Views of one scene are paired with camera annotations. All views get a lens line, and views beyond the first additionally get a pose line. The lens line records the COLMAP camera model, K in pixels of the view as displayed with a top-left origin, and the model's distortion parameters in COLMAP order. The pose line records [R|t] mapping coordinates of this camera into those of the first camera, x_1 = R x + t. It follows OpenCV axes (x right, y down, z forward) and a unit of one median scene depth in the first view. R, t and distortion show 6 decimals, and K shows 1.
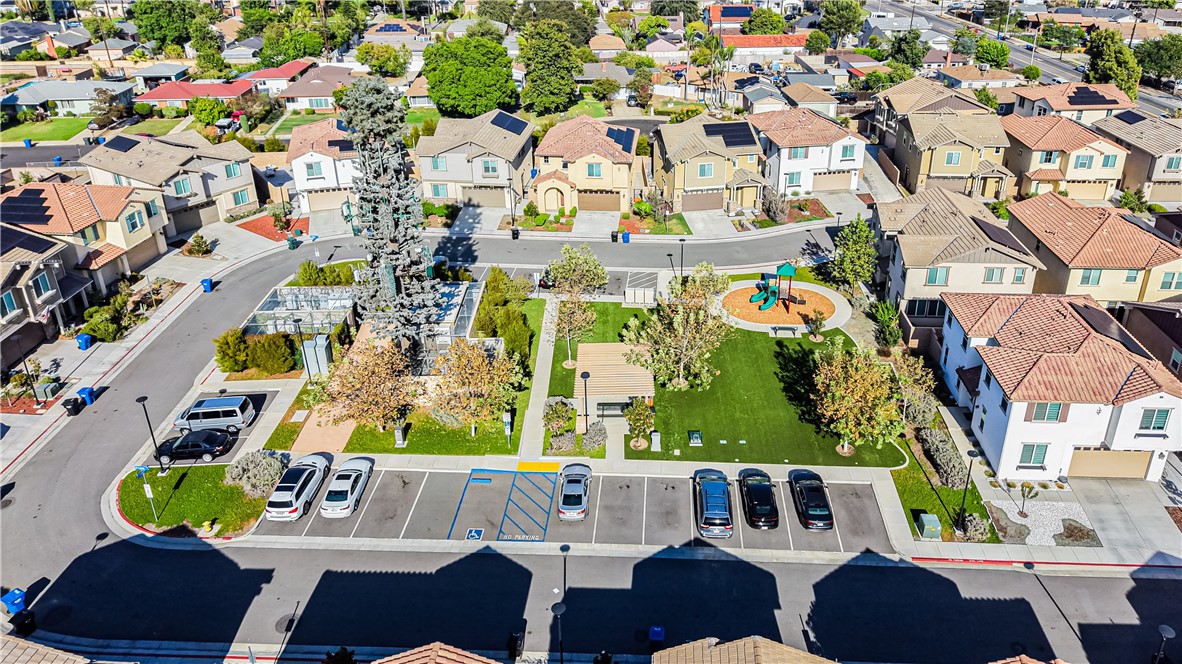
lens RADIAL K [[807.4, 0, 628.1], [0, 807.4, 269.7], [0, 0, 1]] dist [0.000252, -0.000598]
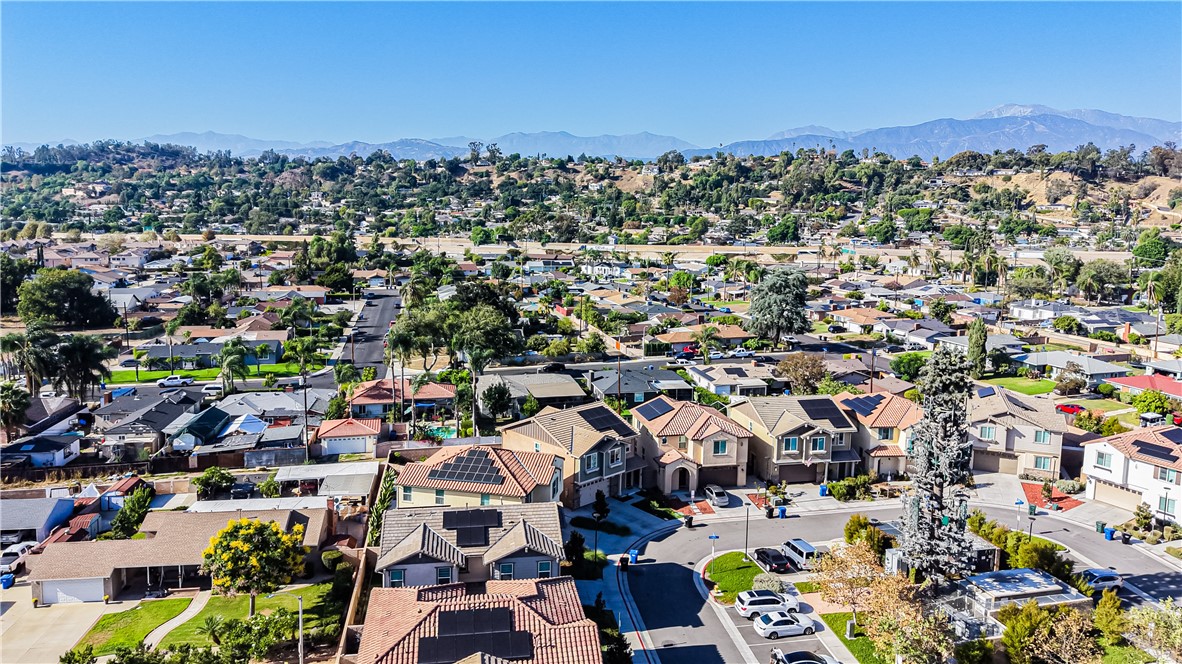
lens RADIAL K [[797.4, 0, 591.0], [0, 797.4, 332.0], [0, 0, 1]] dist [0.003755, -0.005045]
pose [[0.198385, 0.161638, -0.966704, 0.527953], [-0.423289, 0.903714, 0.064239, -0.075878], [0.884008, 0.396451, 0.247703, 0.149232]]
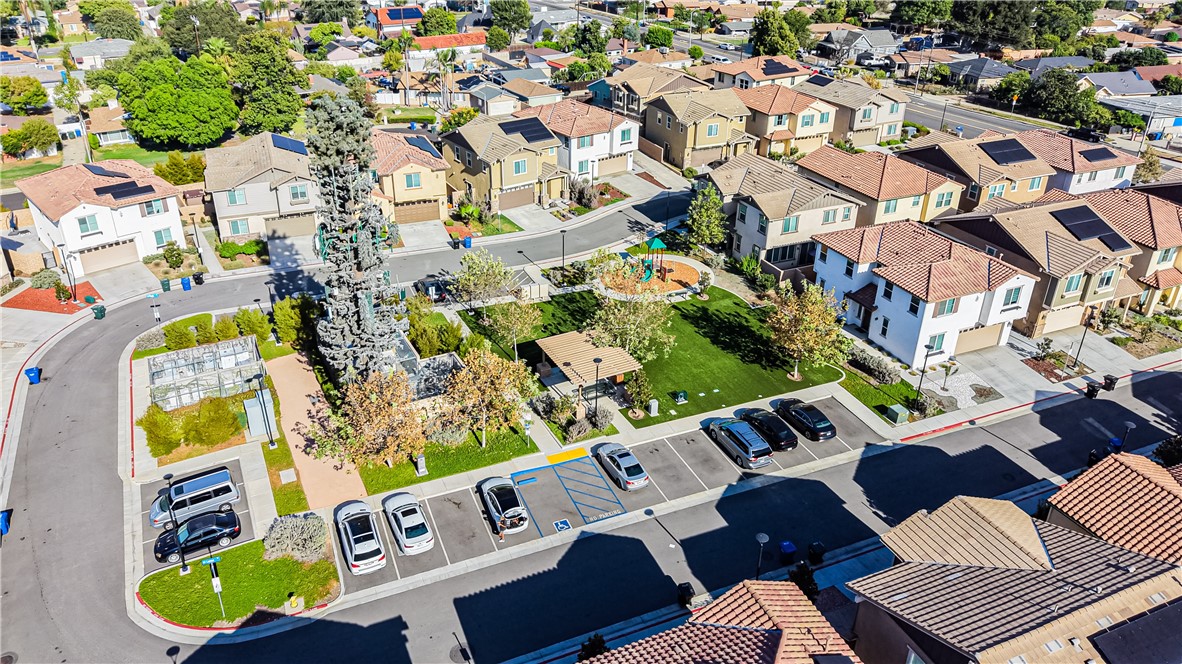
lens RADIAL K [[797.4, 0, 591.0], [0, 797.4, 332.0], [0, 0, 1]] dist [0.003755, -0.005045]
pose [[0.909731, -0.200949, 0.363331, -0.316784], [0.174857, 0.979117, 0.103707, -0.009615], [-0.376583, -0.030815, 0.925870, 0.032814]]
